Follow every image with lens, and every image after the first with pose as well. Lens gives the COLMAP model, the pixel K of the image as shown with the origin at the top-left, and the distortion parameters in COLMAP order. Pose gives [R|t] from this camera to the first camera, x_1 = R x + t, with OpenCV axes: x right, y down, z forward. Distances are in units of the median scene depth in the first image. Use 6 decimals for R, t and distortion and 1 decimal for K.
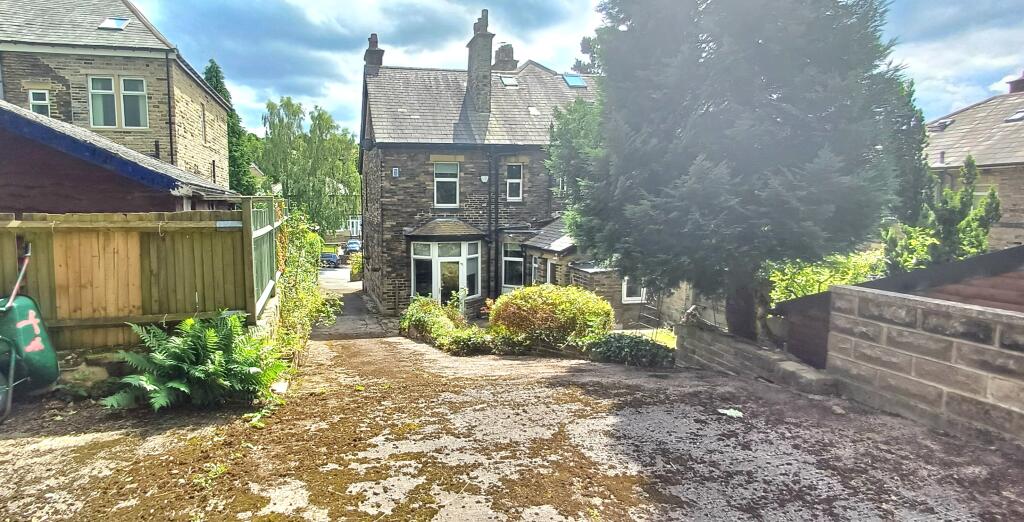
lens RADIAL K [[656.2, 0, 512.0], [0, 656.2, 261.0], [0, 0, 1]] dist [-0.109697, -0.000098]
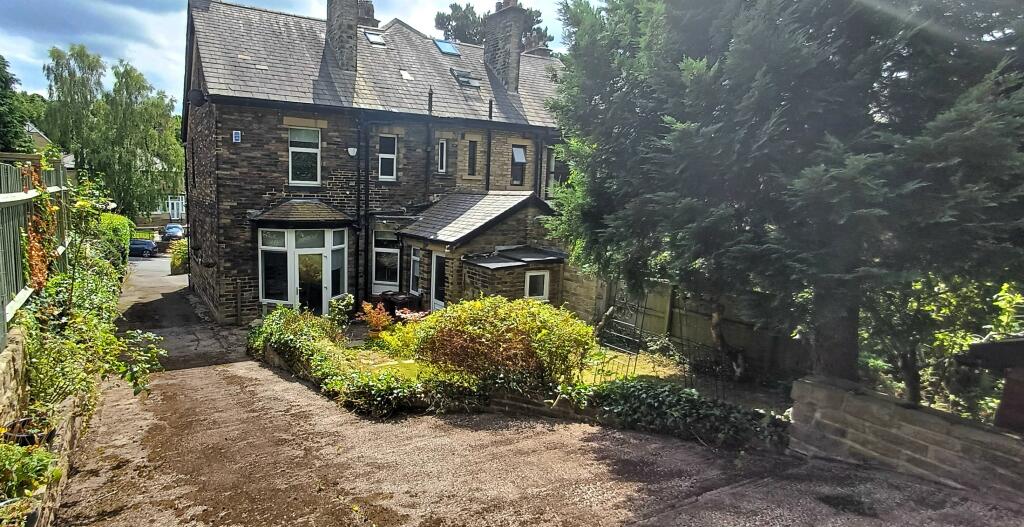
lens RADIAL K [[630.7, 0, 512.0], [0, 630.7, 263.5], [0, 0, 1]] dist [-0.055375, 0.041499]
pose [[0.966212, -0.003253, 0.257727, -0.051030], [-0.003851, 0.999627, 0.027055, -0.008482], [-0.257719, -0.027134, 0.965839, 0.192070]]
